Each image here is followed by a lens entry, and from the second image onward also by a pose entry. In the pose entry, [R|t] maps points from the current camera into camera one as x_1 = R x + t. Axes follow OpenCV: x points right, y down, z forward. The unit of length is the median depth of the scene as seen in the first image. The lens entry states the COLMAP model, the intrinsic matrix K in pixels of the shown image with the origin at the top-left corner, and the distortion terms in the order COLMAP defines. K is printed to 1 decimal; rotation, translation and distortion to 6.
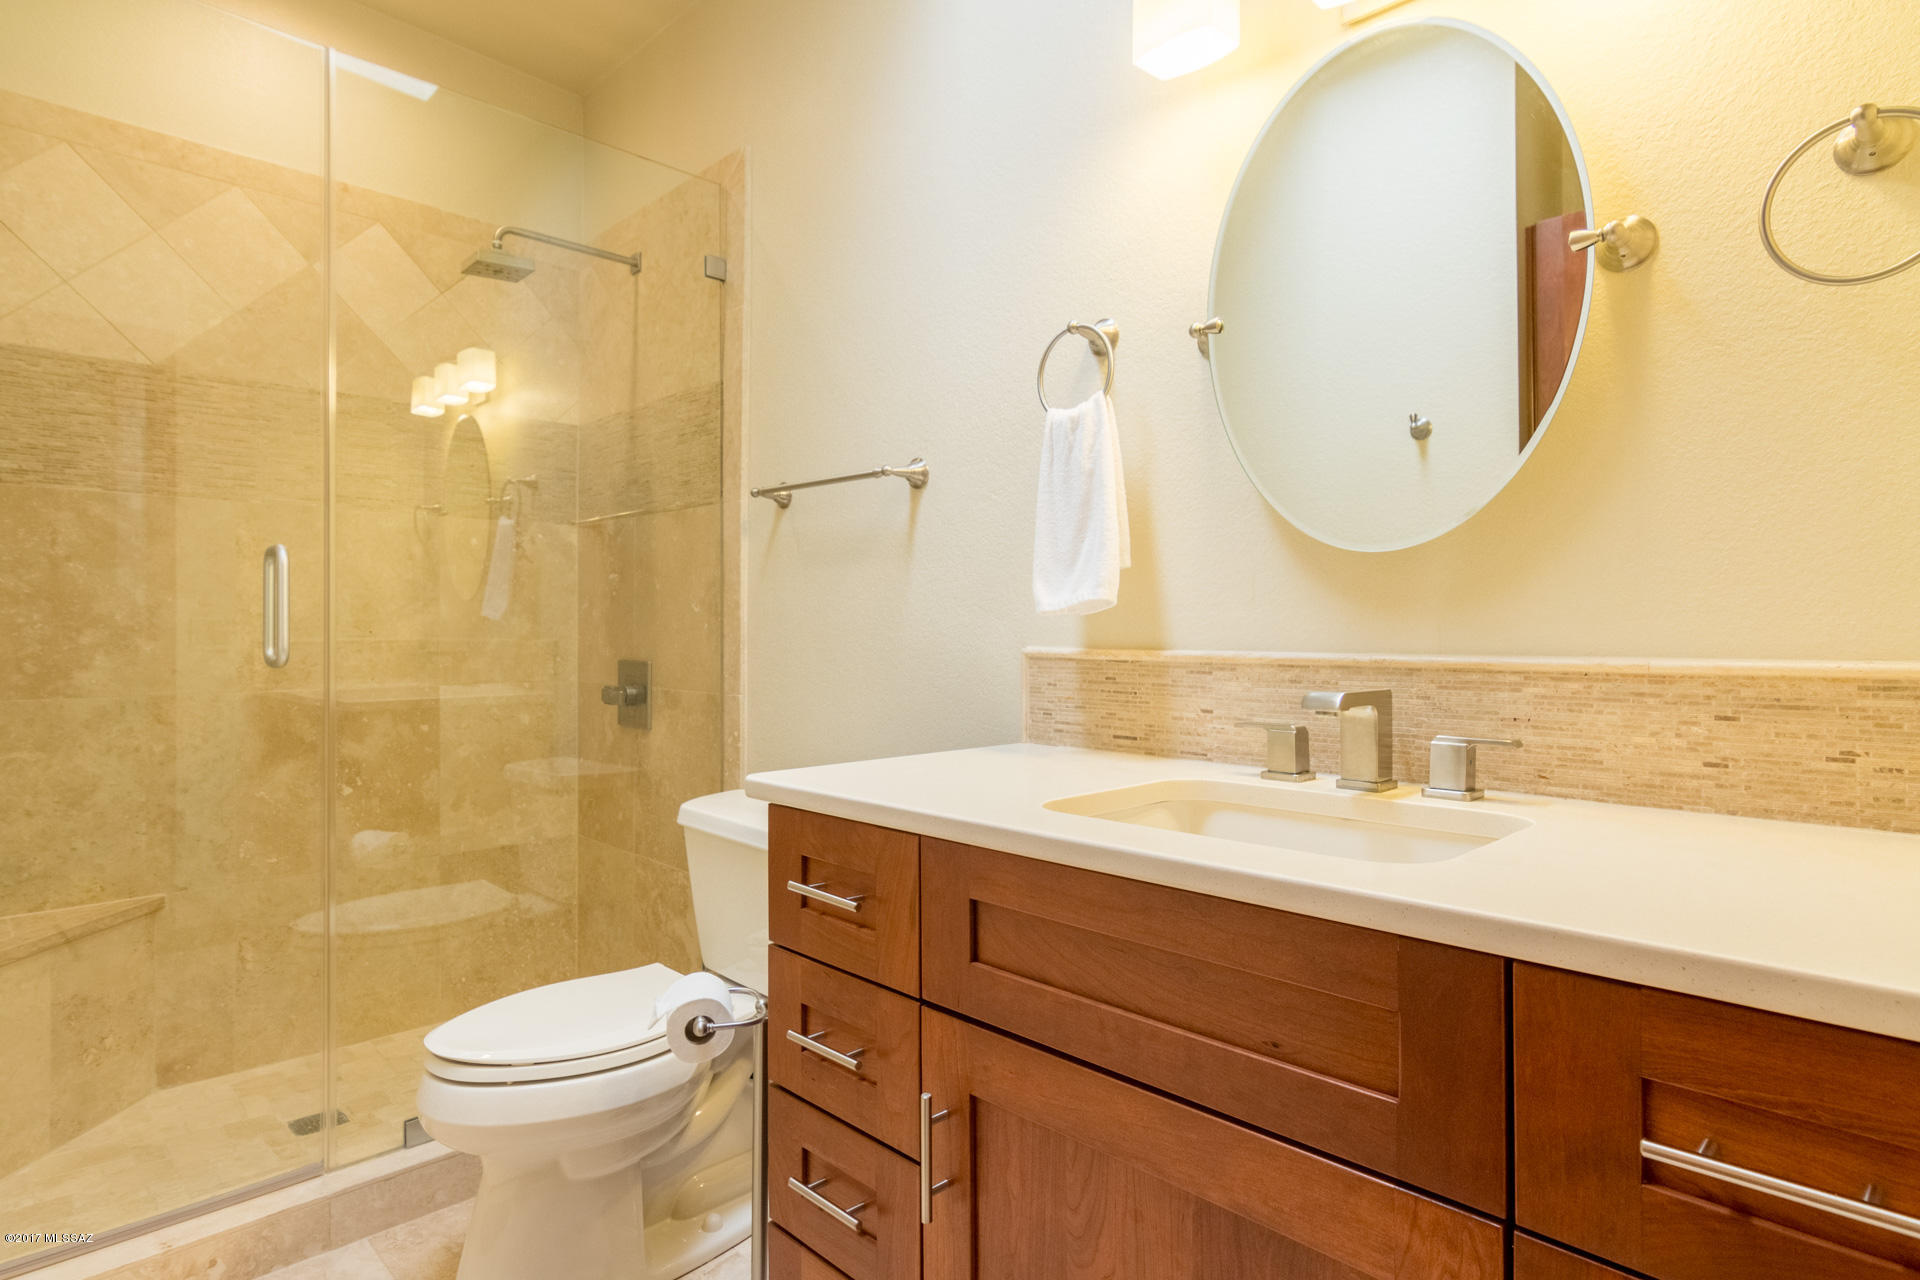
lens RADIAL K [[1007.7, 0, 956.2], [0, 1007.7, 632.2], [0, 0, 1]] dist [-0.010882, 0.006664]
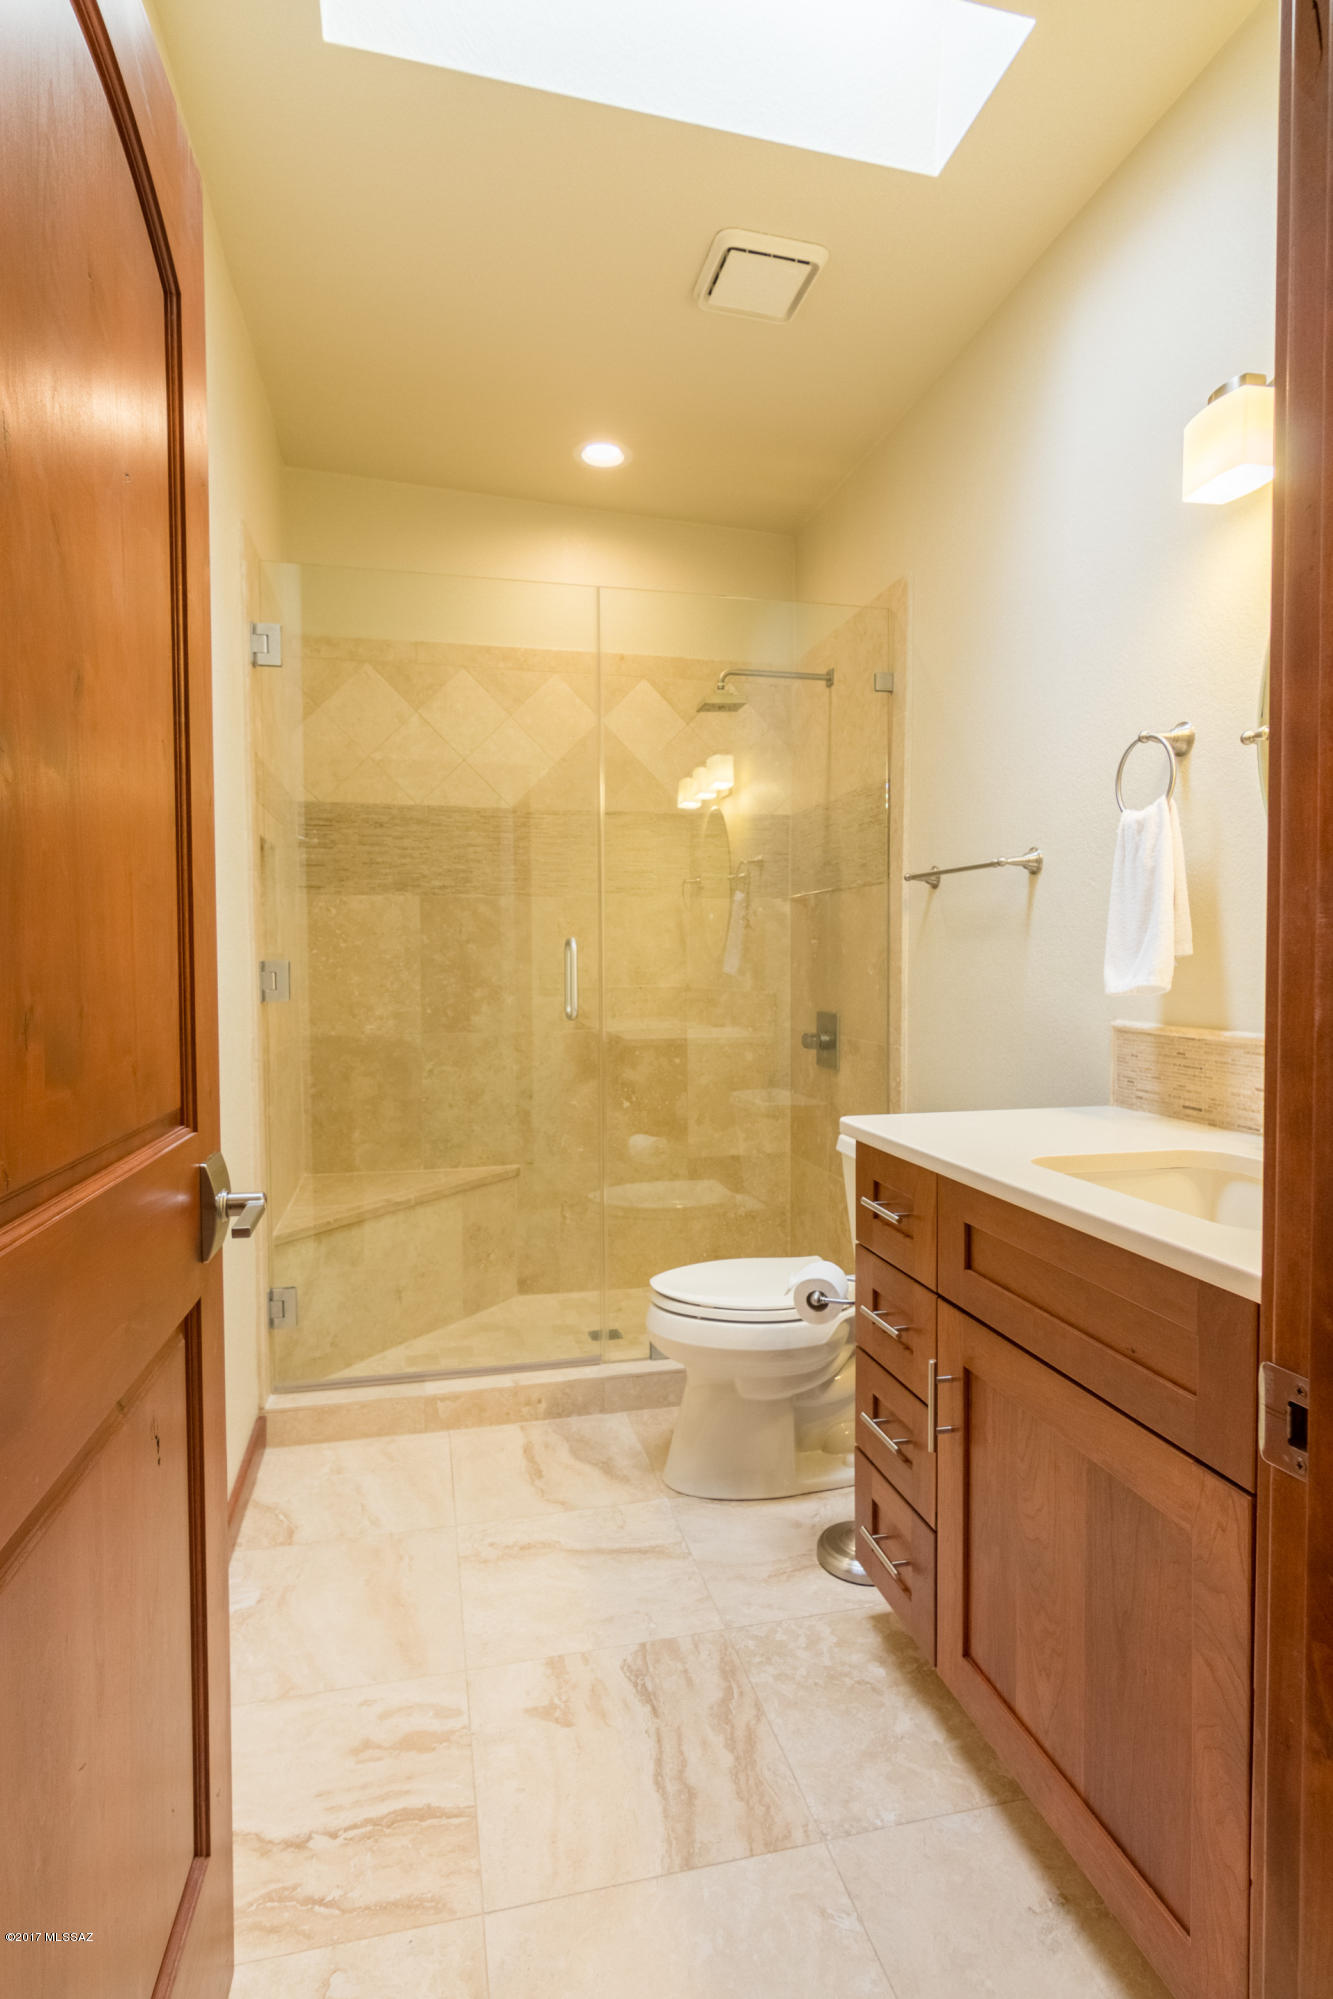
lens RADIAL K [[1049.2, 0, 666.5], [0, 1049.2, 999.5], [0, 0, 1]] dist [-0.010882, 0.006664]
pose [[0.851194, 0.017523, -0.524559, 0.218143], [0.004360, 0.999172, 0.040452, -0.049248], [0.524833, -0.036719, 0.850413, -0.209640]]
